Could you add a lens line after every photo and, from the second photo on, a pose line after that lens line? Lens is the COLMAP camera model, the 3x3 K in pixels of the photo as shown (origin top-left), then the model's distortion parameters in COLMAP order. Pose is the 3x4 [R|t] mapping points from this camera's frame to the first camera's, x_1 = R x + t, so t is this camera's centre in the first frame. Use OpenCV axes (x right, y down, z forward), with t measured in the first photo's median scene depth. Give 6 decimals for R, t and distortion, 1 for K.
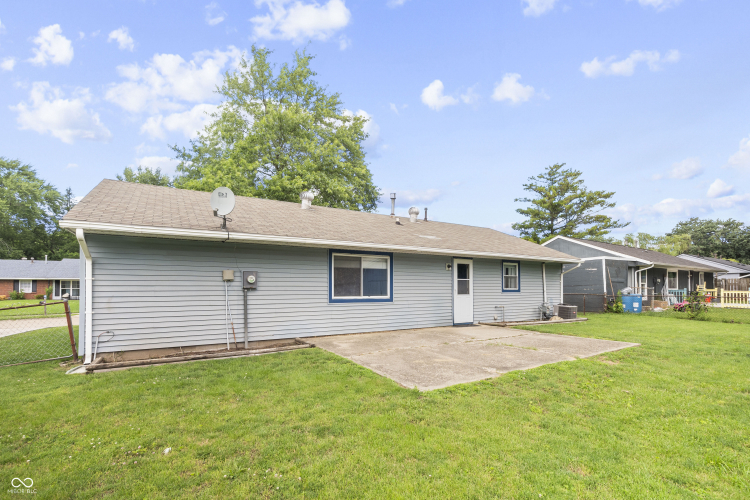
lens RADIAL K [[357.9, 0, 374.5], [0, 357.9, 268.6], [0, 0, 1]] dist [-0.002891, -0.000787]
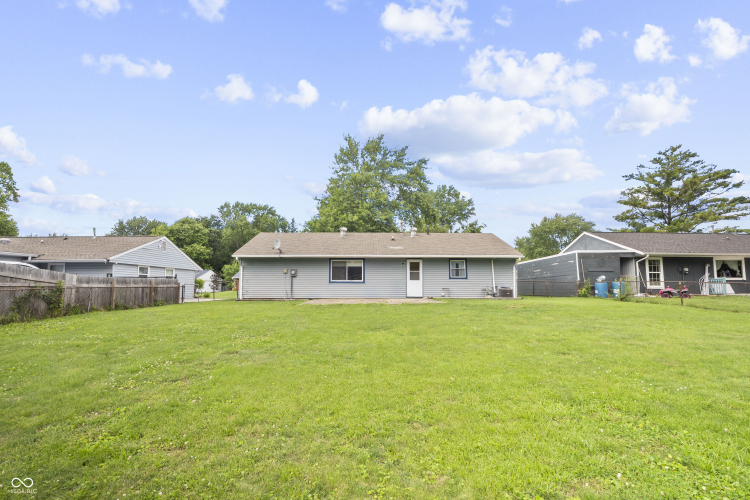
lens RADIAL K [[339.4, 0, 375.6], [0, 339.4, 254.3], [0, 0, 1]] dist [-0.000125, 0.000351]
pose [[0.867664, -0.042124, -0.495363, 0.848645], [0.026215, 0.998894, -0.039026, 0.007083], [0.496459, 0.020876, 0.867809, -0.478236]]
